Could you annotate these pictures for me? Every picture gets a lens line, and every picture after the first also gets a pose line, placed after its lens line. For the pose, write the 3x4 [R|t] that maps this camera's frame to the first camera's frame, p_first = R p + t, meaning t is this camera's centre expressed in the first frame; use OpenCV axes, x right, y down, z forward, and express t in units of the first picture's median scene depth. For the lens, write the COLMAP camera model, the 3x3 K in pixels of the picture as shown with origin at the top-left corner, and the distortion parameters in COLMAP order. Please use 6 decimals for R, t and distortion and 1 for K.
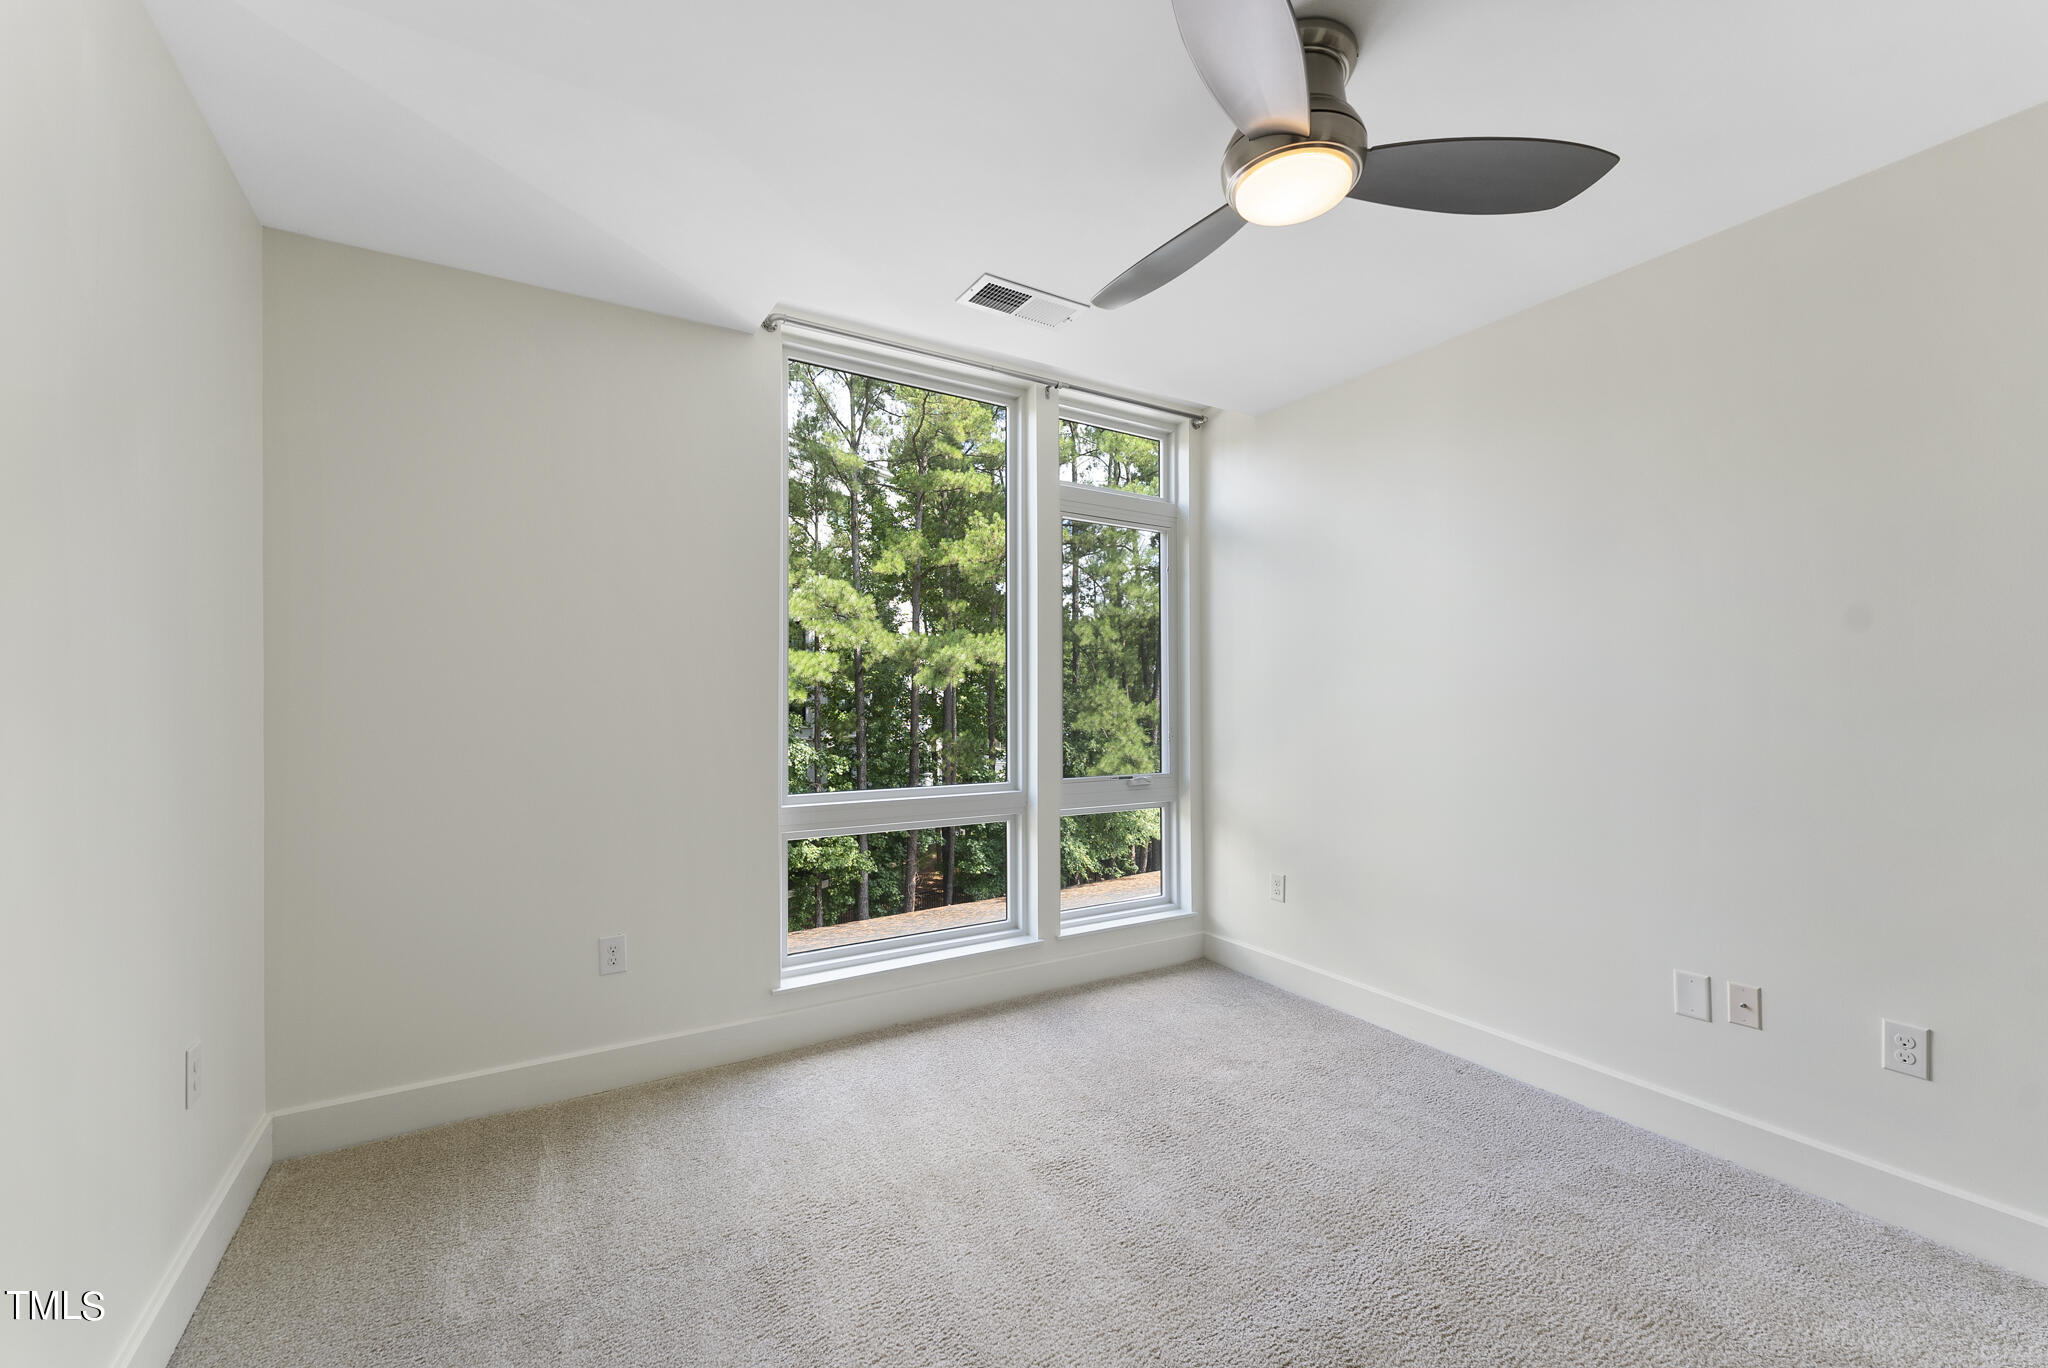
lens RADIAL K [[815.6, 0, 1023.5], [0, 815.6, 698.9], [0, 0, 1]] dist [0.001574, 0.000062]
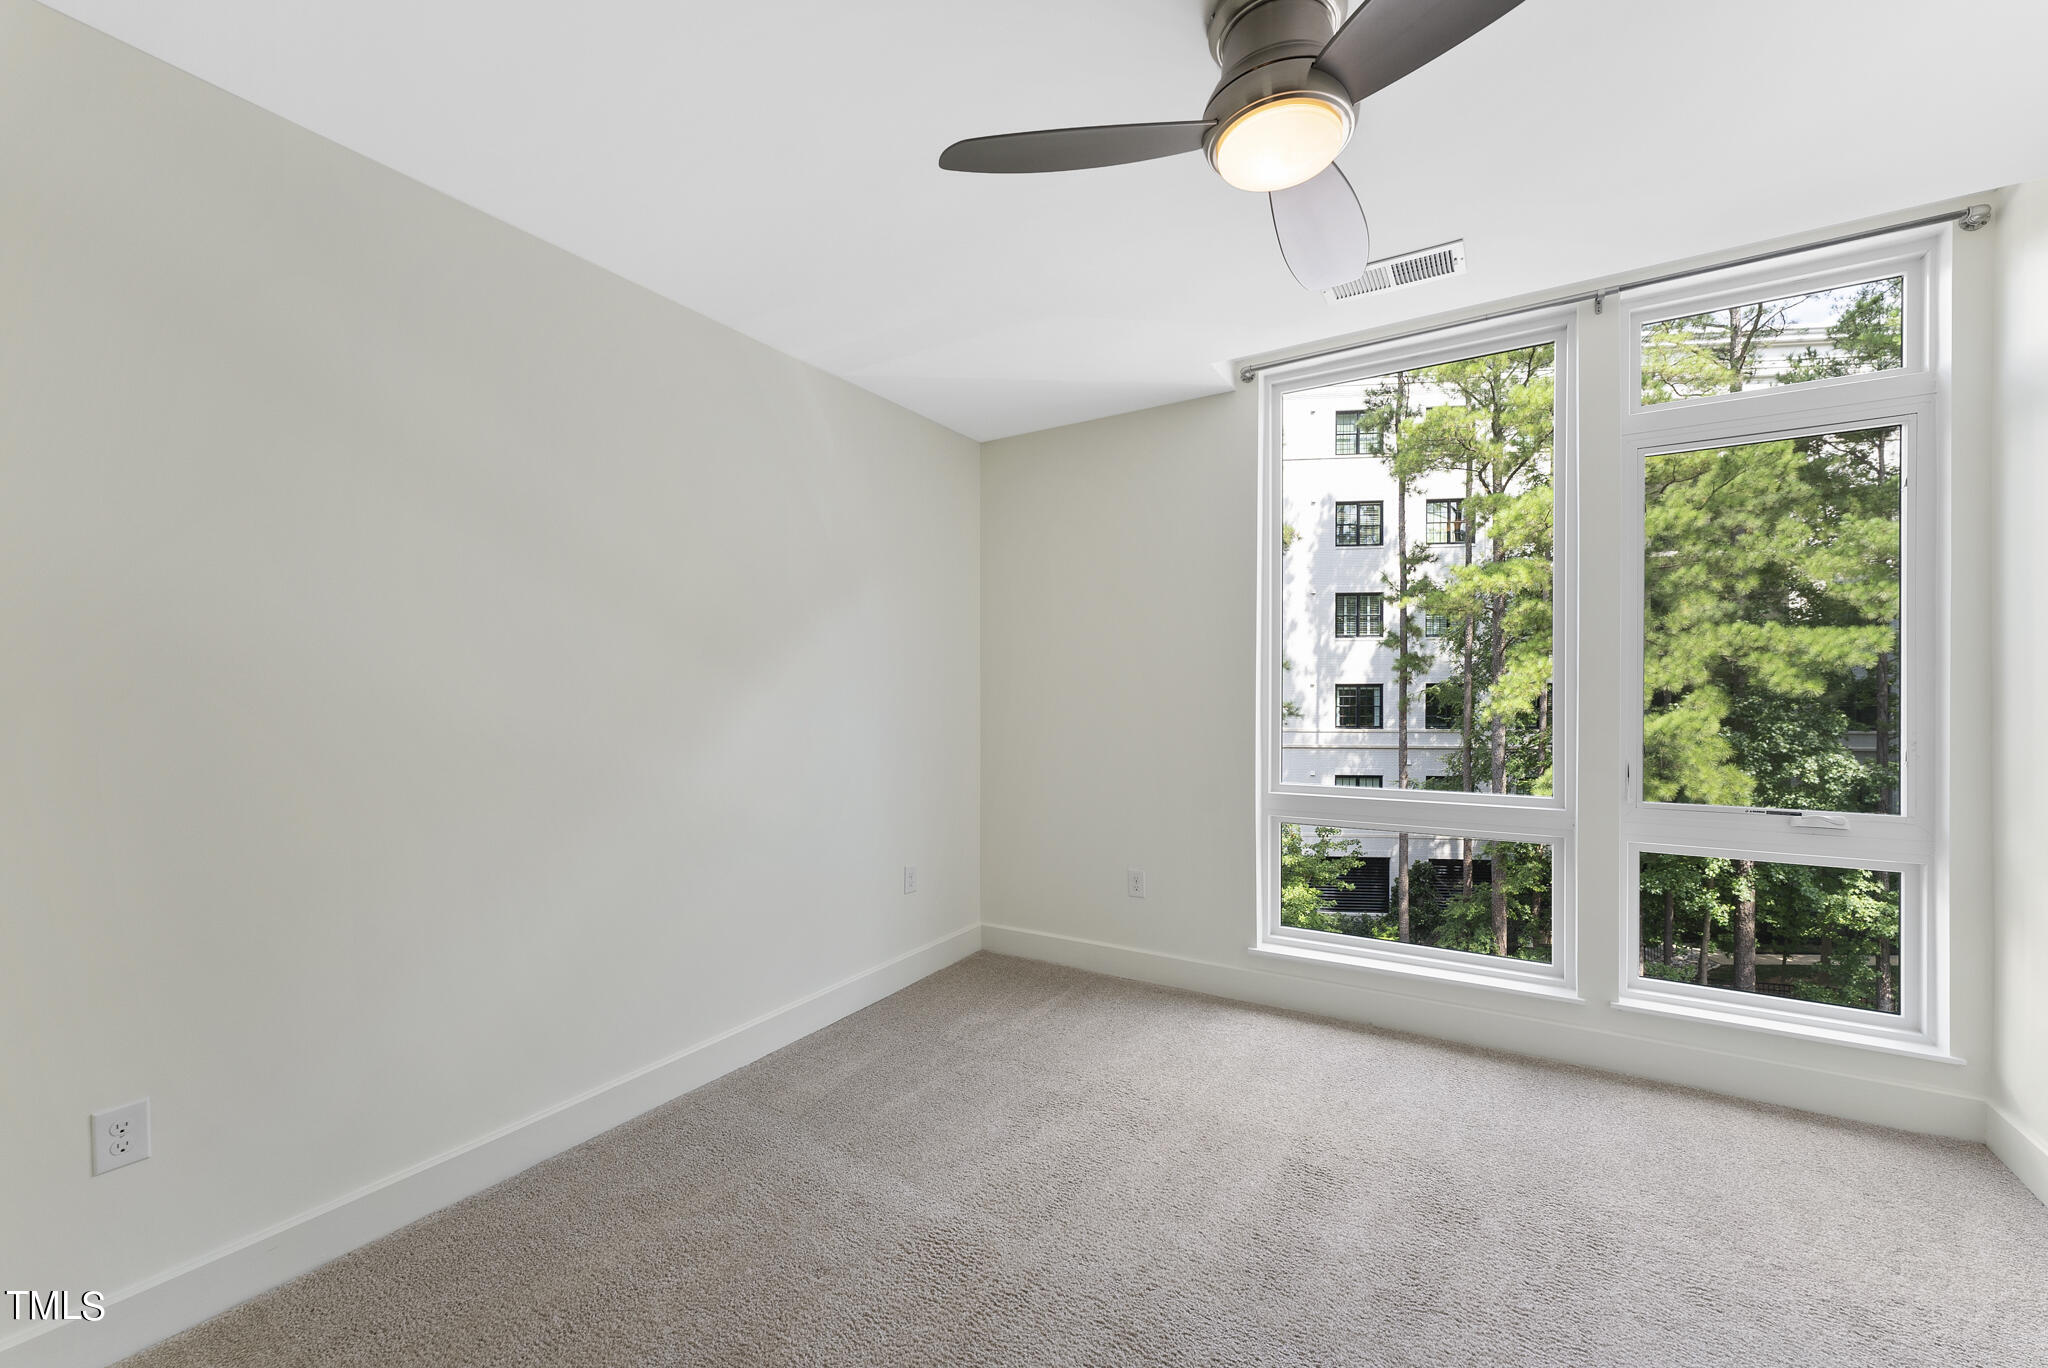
lens RADIAL K [[826.6, 0, 1024.0], [0, 826.6, 684.0], [0, 0, 1]] dist [0.009457, 0.000140]
pose [[0.460939, -0.011479, -0.887357, 0.612264], [0.003581, 0.999932, -0.011075, -0.005669], [0.887425, 0.001927, 0.460949, 0.177028]]
